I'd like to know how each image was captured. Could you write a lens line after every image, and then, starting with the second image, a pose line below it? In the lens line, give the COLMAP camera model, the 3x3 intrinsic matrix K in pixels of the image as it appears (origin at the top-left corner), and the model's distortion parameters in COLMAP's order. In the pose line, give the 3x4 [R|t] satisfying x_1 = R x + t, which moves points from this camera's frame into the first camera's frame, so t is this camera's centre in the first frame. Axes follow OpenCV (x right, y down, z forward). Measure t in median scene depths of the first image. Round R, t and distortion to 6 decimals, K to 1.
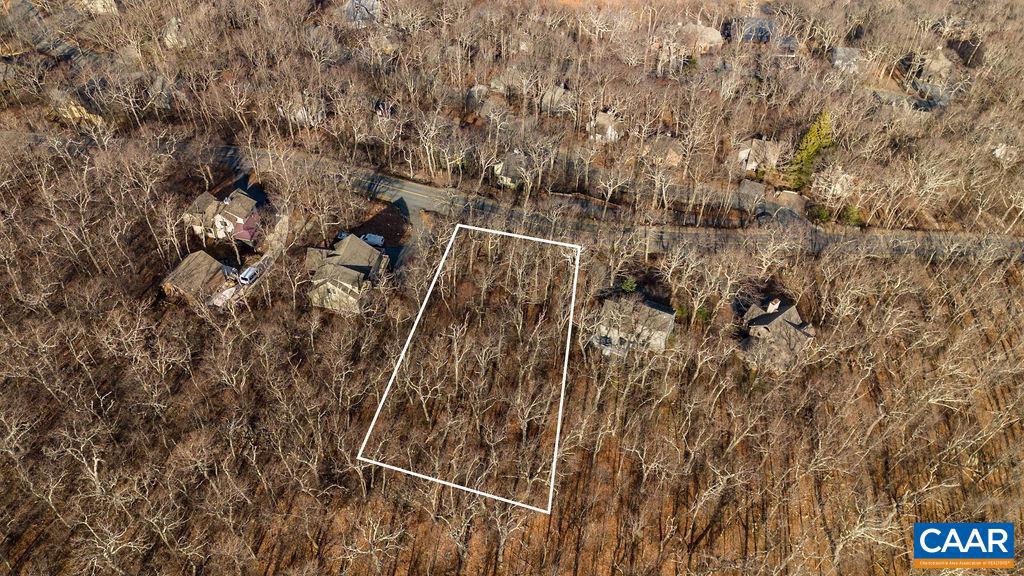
lens RADIAL K [[716.4, 0, 511.5], [0, 716.4, 288.2], [0, 0, 1]] dist [0.003605, -0.004449]
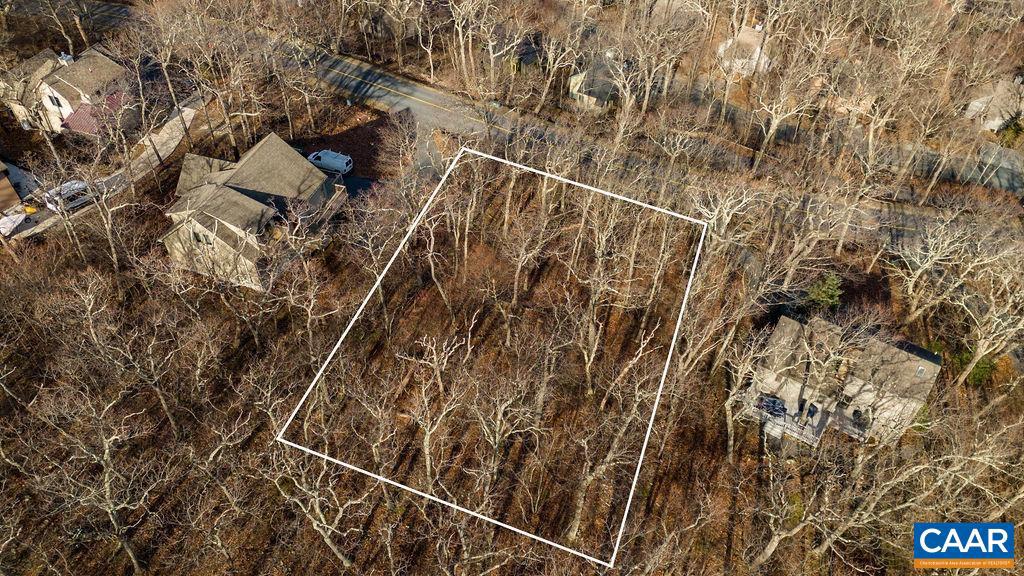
lens RADIAL K [[716.4, 0, 511.7], [0, 716.4, 288.0], [0, 0, 1]] dist [0.003605, -0.004449]
pose [[0.990880, 0.099084, -0.091316, -0.000660], [-0.099878, 0.994991, -0.004152, 0.017456], [0.090447, 0.013235, 0.995813, 0.523031]]
